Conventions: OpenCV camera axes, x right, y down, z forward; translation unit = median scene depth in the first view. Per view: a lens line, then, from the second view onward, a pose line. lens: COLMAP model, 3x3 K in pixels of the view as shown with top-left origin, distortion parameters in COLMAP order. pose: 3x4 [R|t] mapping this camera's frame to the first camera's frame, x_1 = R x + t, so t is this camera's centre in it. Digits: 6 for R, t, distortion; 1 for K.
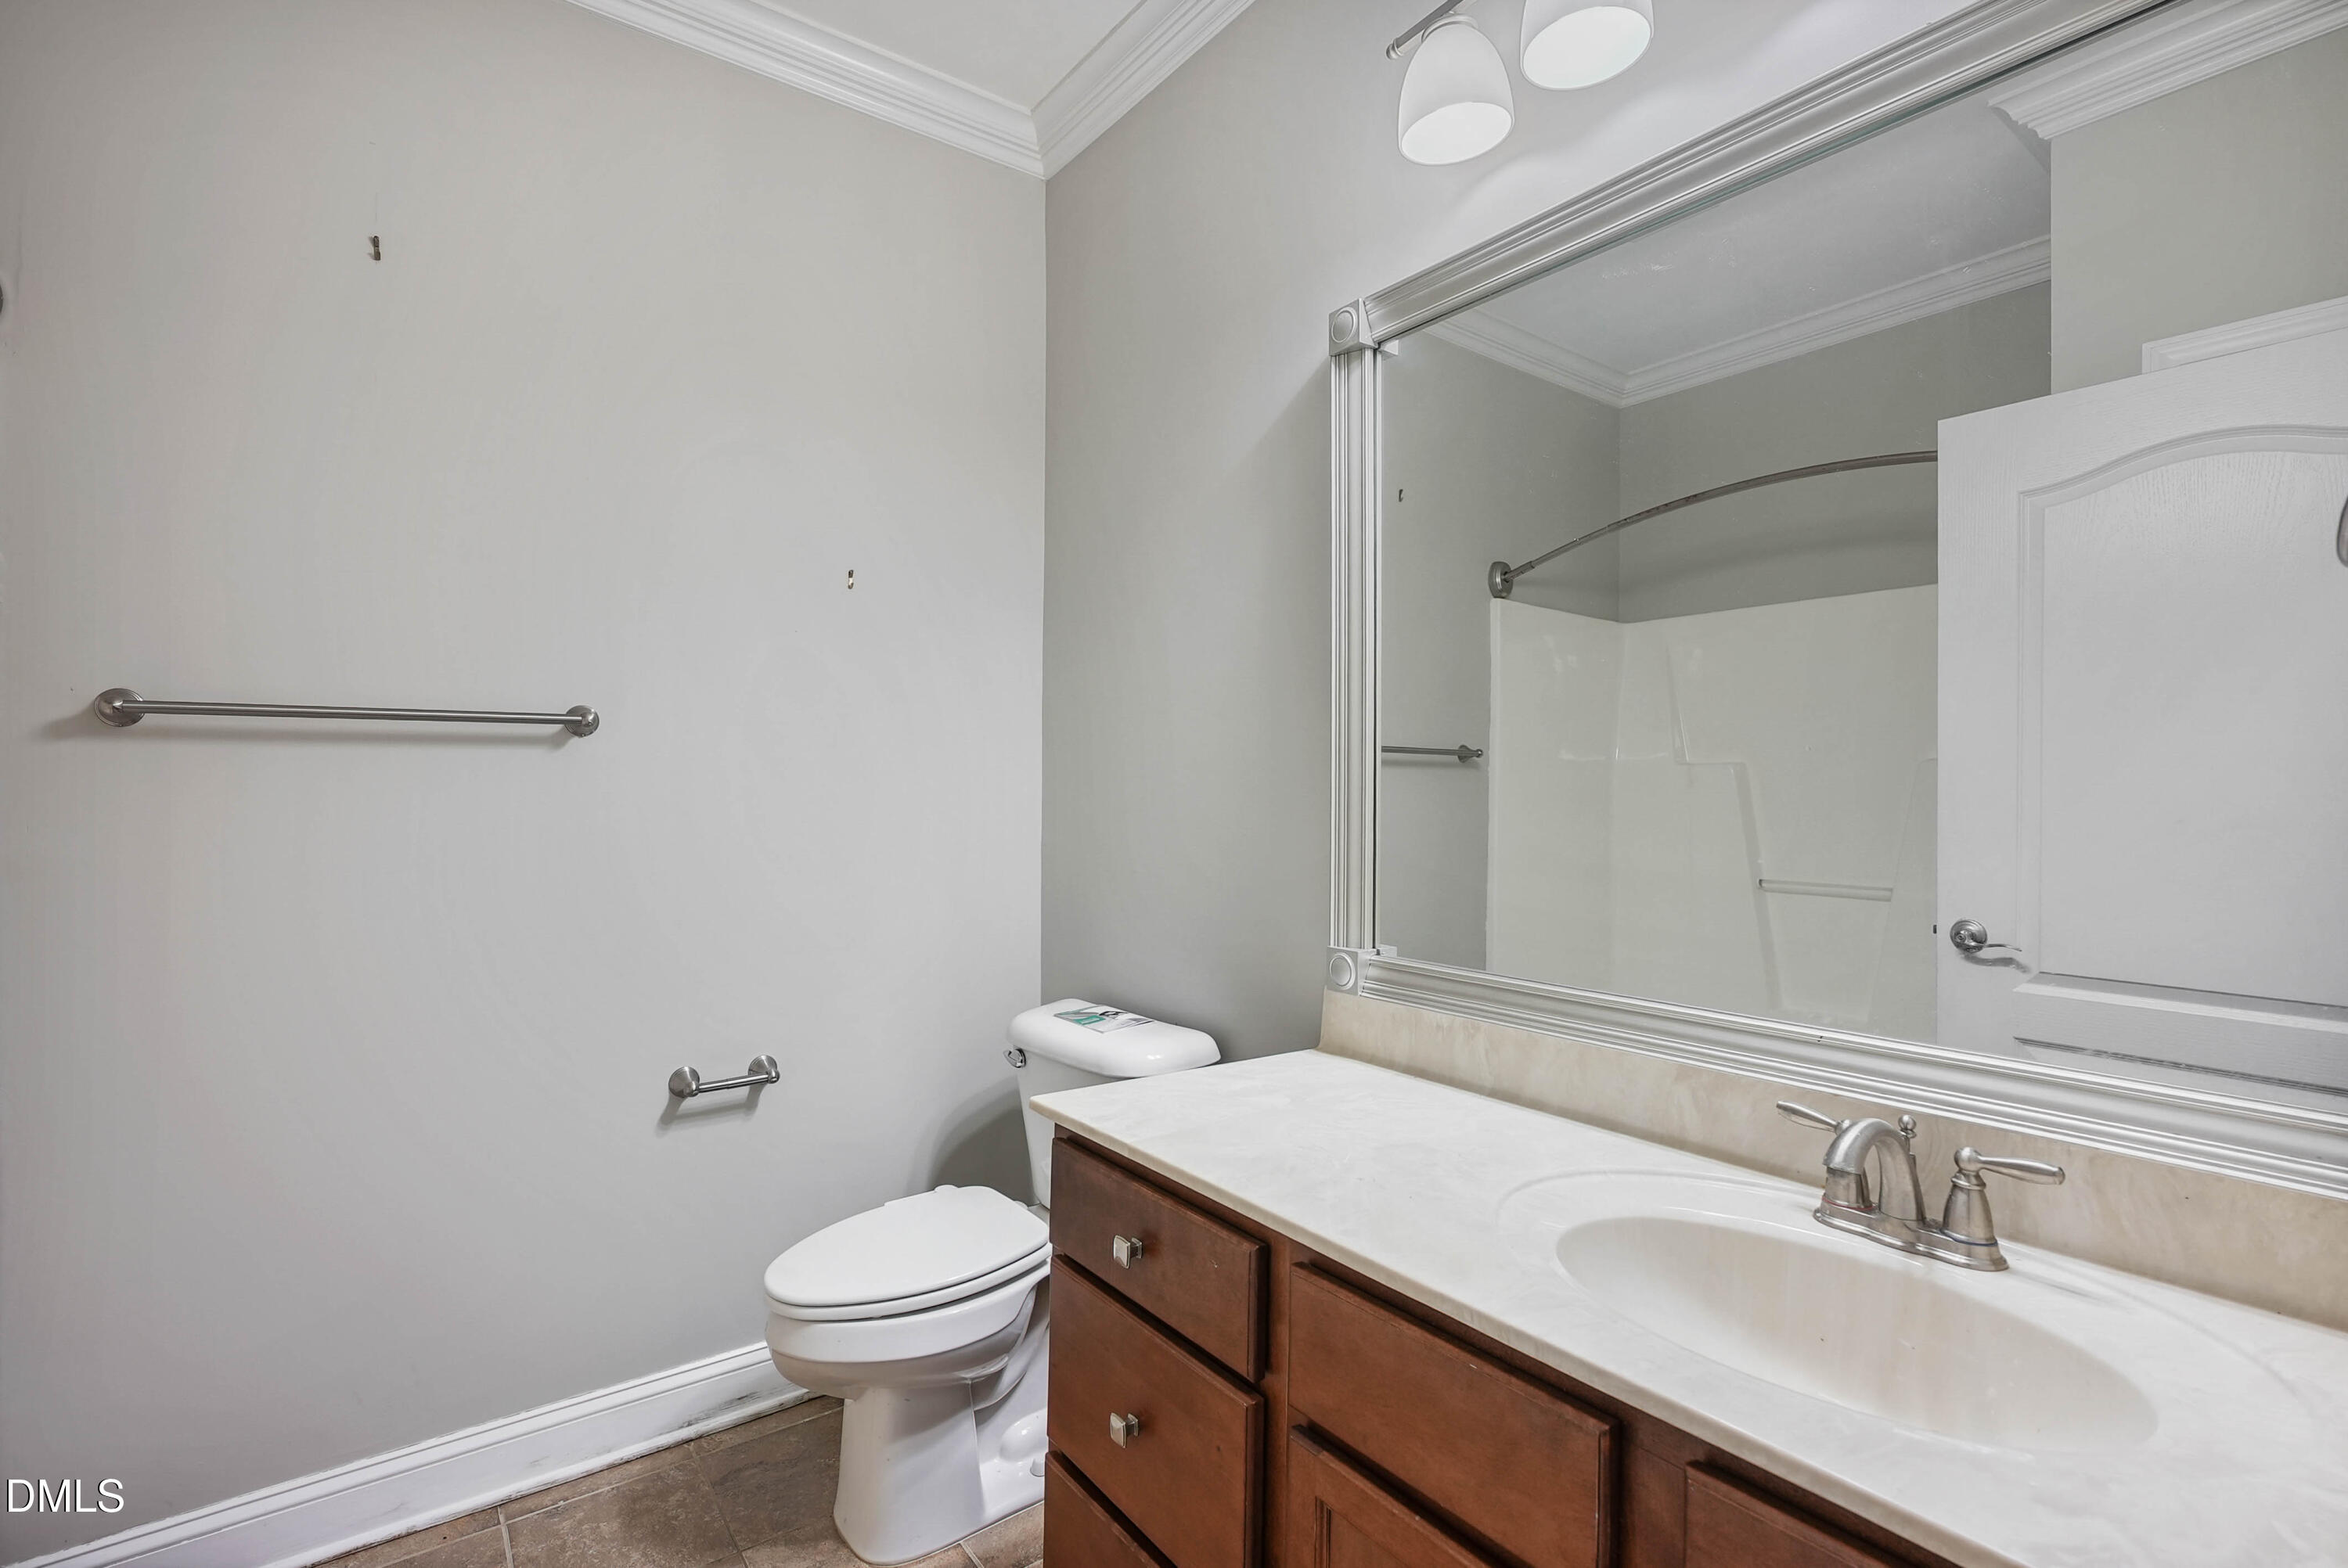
lens RADIAL K [[1071.9, 0, 1180.7], [0, 1071.9, 784.7], [0, 0, 1]] dist [-0.015403, -0.000194]
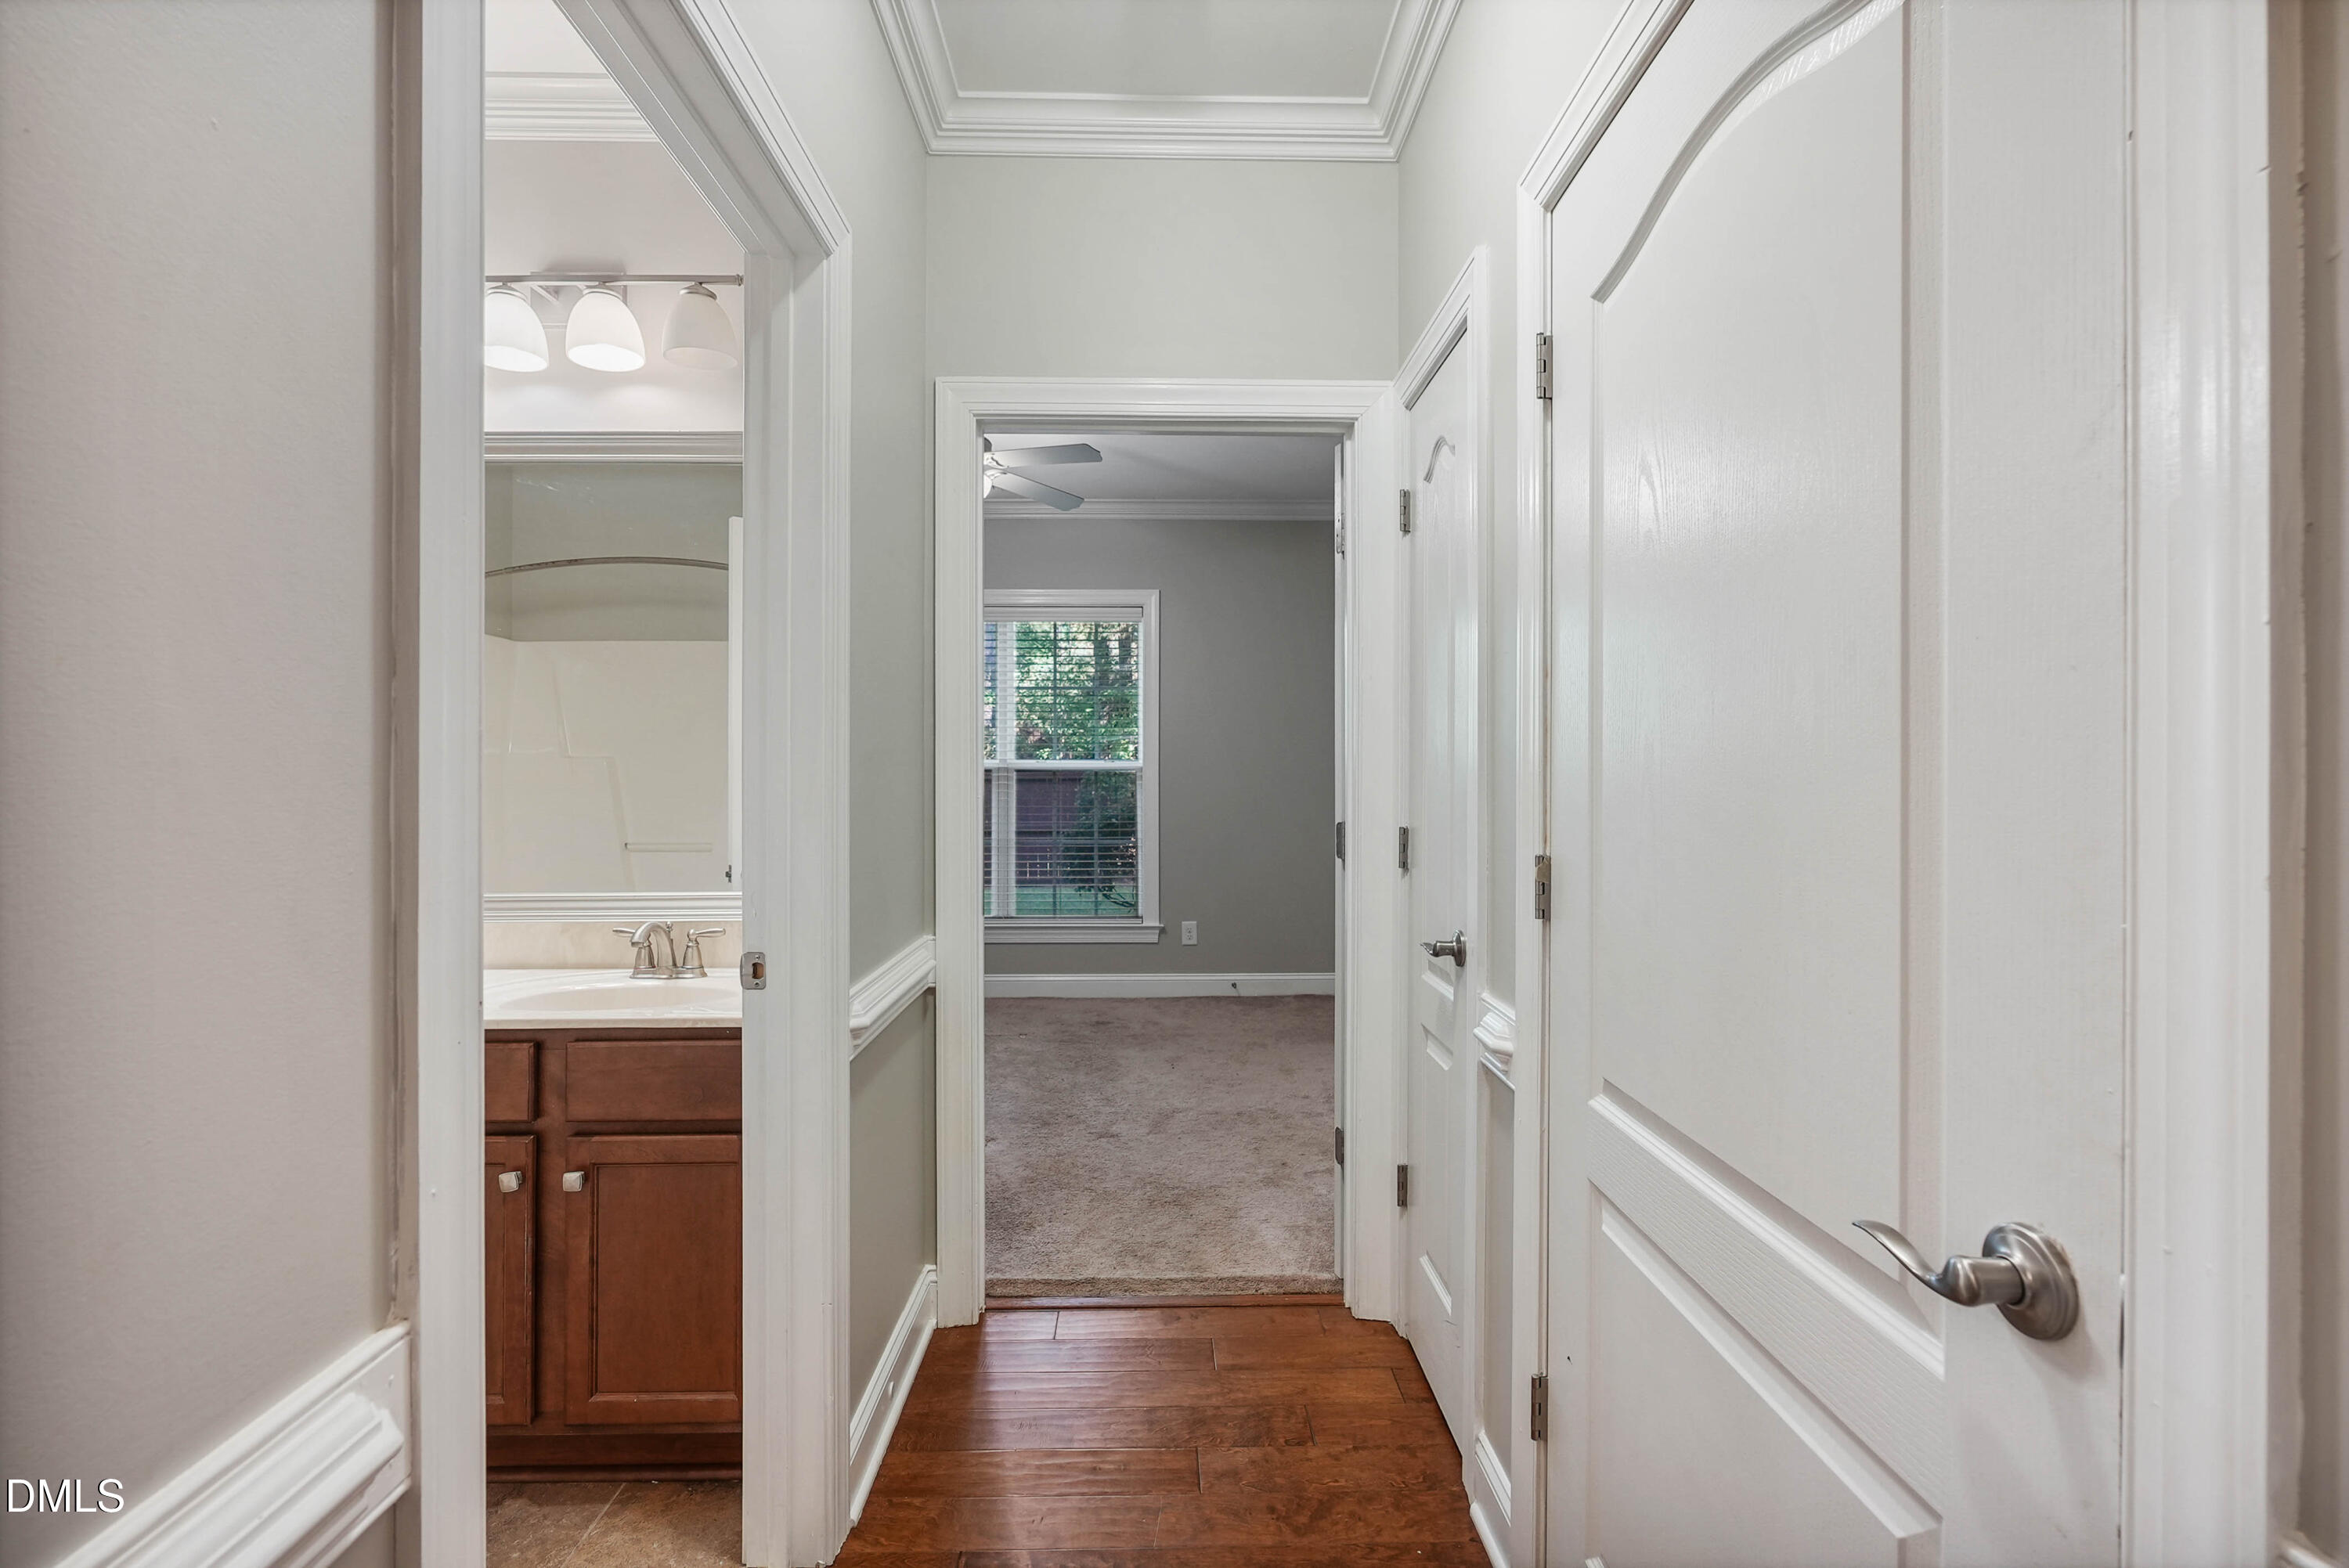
lens RADIAL K [[1072.4, 0, 1184.3], [0, 1072.4, 778.8], [0, 0, 1]] dist [-0.015403, -0.000194]
pose [[0.570869, -0.004300, 0.821030, -0.554453], [-0.000302, 0.999985, 0.005447, -0.001506], [-0.821041, -0.003357, 0.570859, -1.196730]]
